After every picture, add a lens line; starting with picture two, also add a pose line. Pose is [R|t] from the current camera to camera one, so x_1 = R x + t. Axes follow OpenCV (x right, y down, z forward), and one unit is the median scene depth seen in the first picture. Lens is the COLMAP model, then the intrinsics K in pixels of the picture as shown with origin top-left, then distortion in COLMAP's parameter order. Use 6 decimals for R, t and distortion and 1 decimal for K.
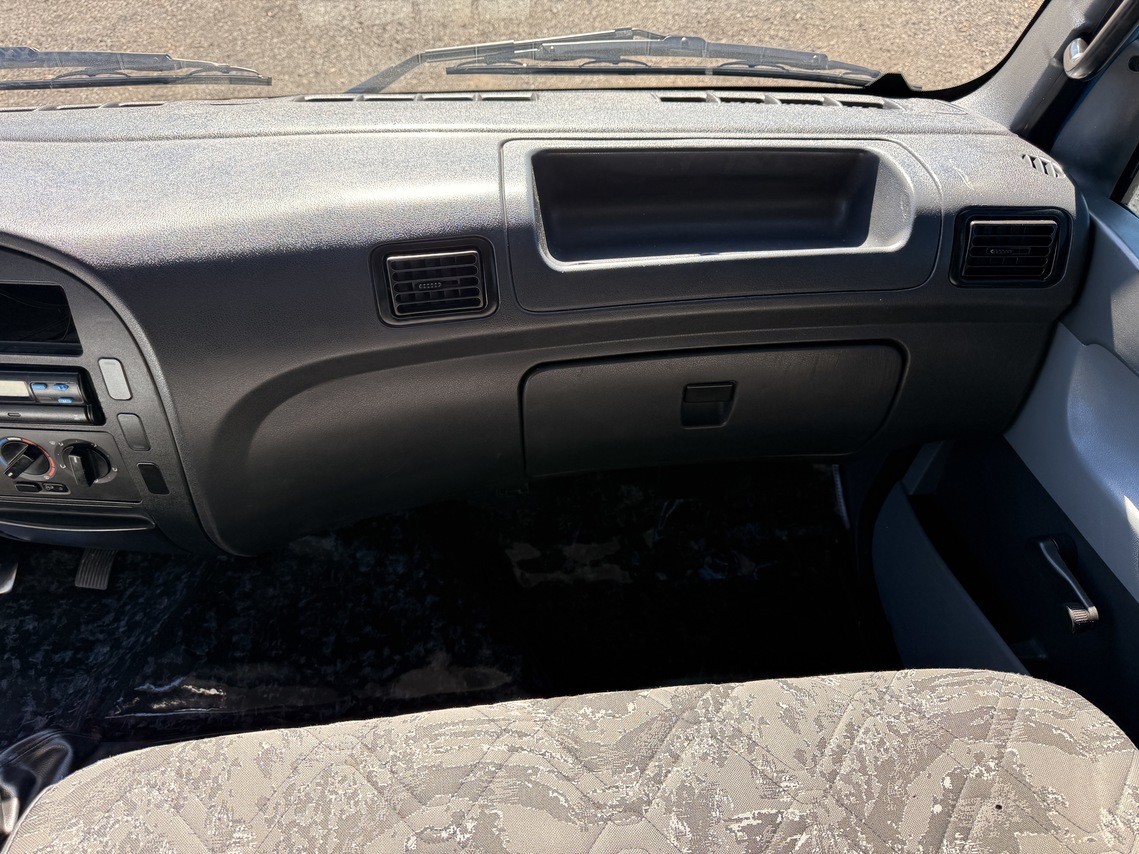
lens RADIAL K [[806.3, 0, 574.3], [0, 806.3, 423.3], [0, 0, 1]] dist [0.001855, -0.018914]
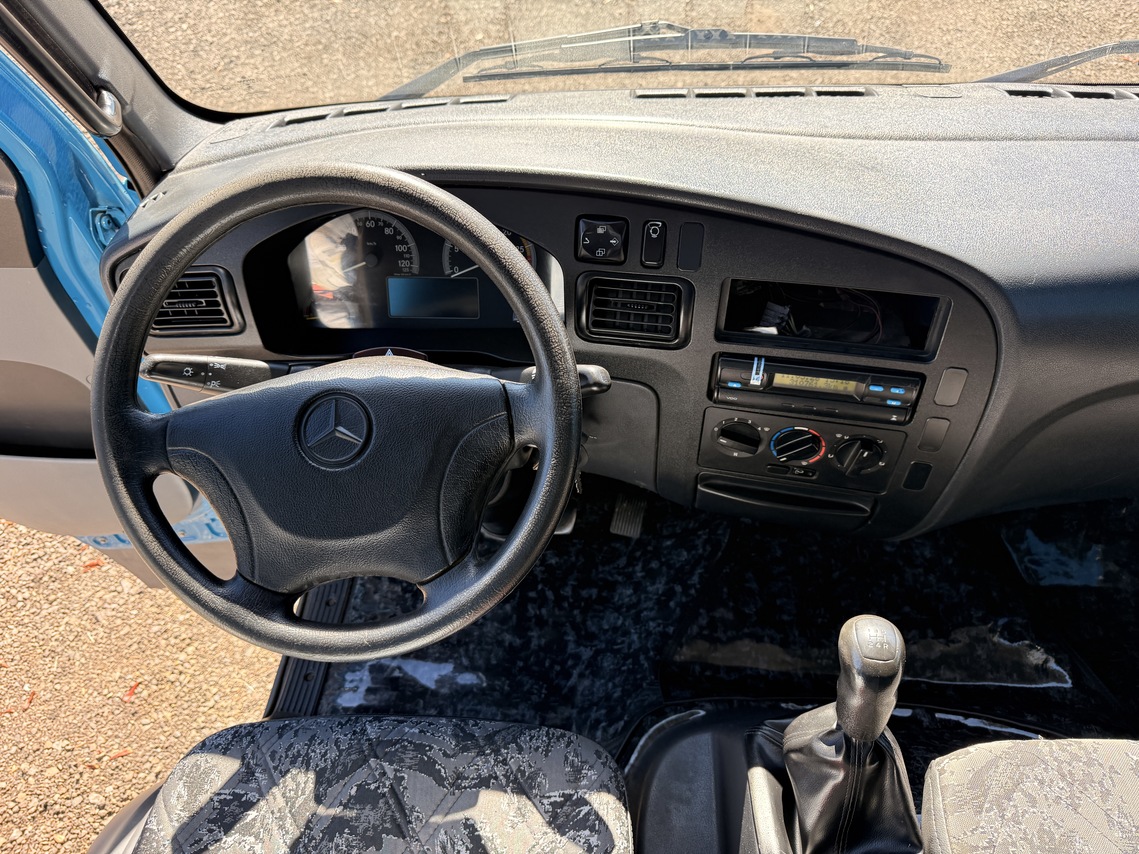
lens RADIAL K [[806.3, 0, 571.3], [0, 806.3, 423.3], [0, 0, 1]] dist [0.001855, -0.018914]
pose [[0.982152, 0.098382, -0.160307, -0.516868], [-0.084565, 0.992267, 0.090857, -0.036580], [0.168006, -0.075679, 0.982877, -0.064048]]
